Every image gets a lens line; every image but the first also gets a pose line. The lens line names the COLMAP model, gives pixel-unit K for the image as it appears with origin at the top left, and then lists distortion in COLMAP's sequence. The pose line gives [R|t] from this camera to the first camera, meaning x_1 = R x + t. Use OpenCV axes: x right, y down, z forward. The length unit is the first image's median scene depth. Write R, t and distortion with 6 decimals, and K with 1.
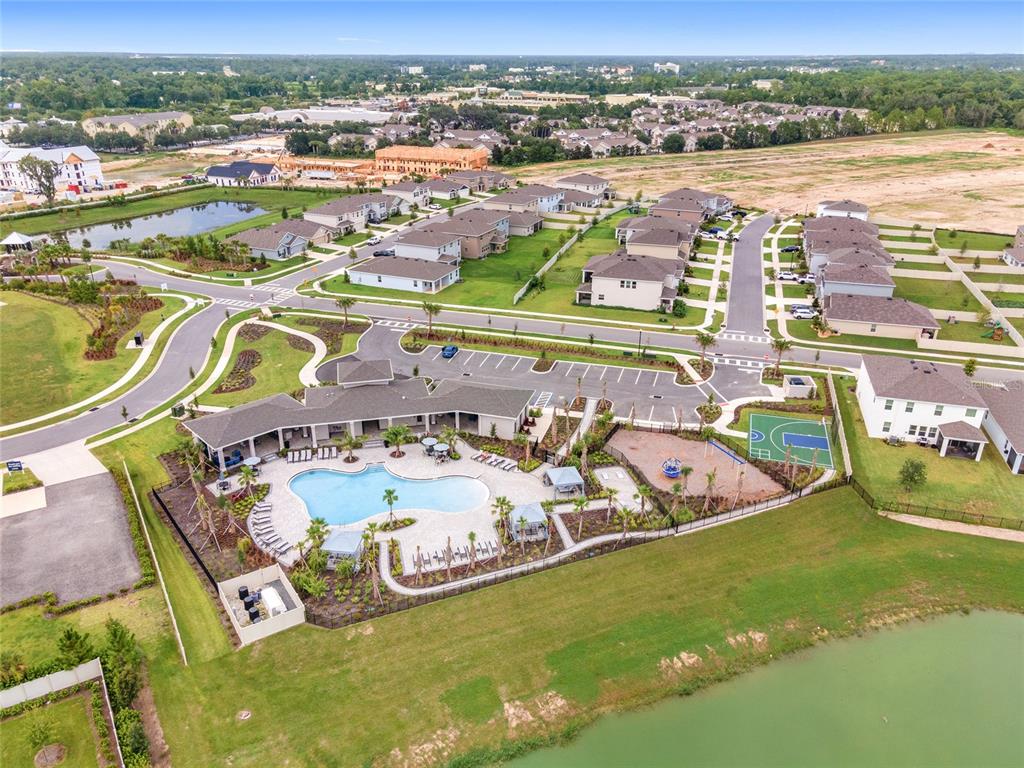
lens RADIAL K [[749.2, 0, 508.9], [0, 749.2, 392.9], [0, 0, 1]] dist [0.009863, 0.051272]
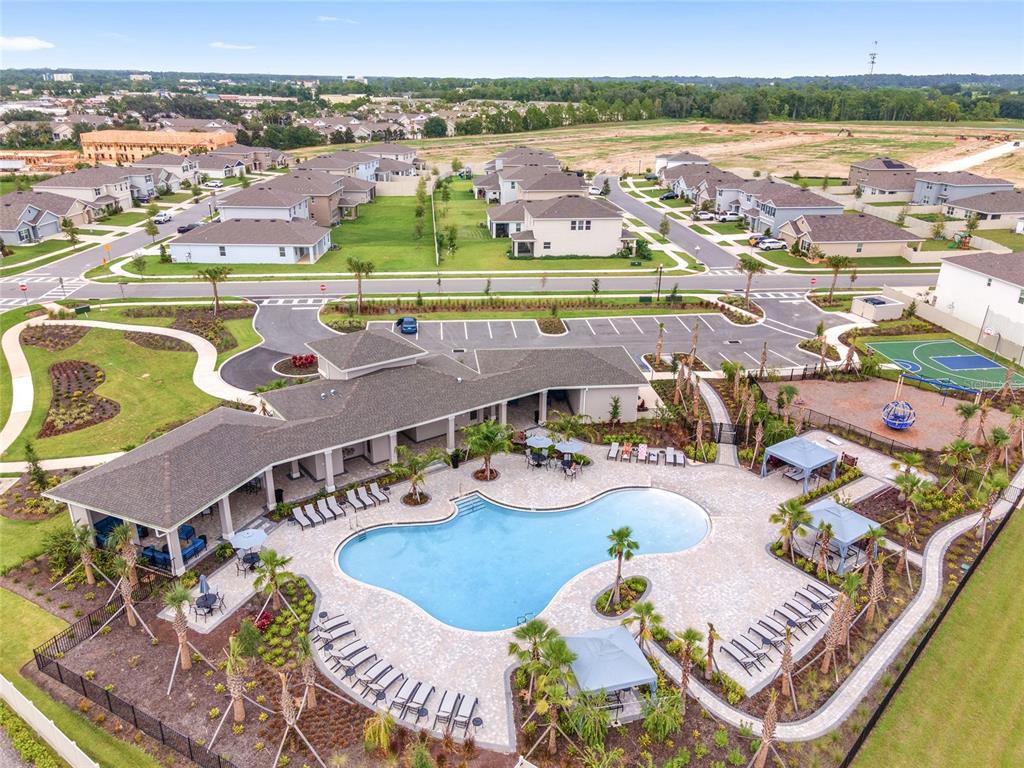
lens RADIAL K [[749.2, 0, 508.9], [0, 749.2, 392.9], [0, 0, 1]] dist [0.009863, 0.051272]
pose [[0.922483, -0.144712, 0.357888, -0.213342], [0.153512, 0.988139, 0.003866, 0.013855], [-0.354202, 0.051374, 0.933757, 0.301320]]
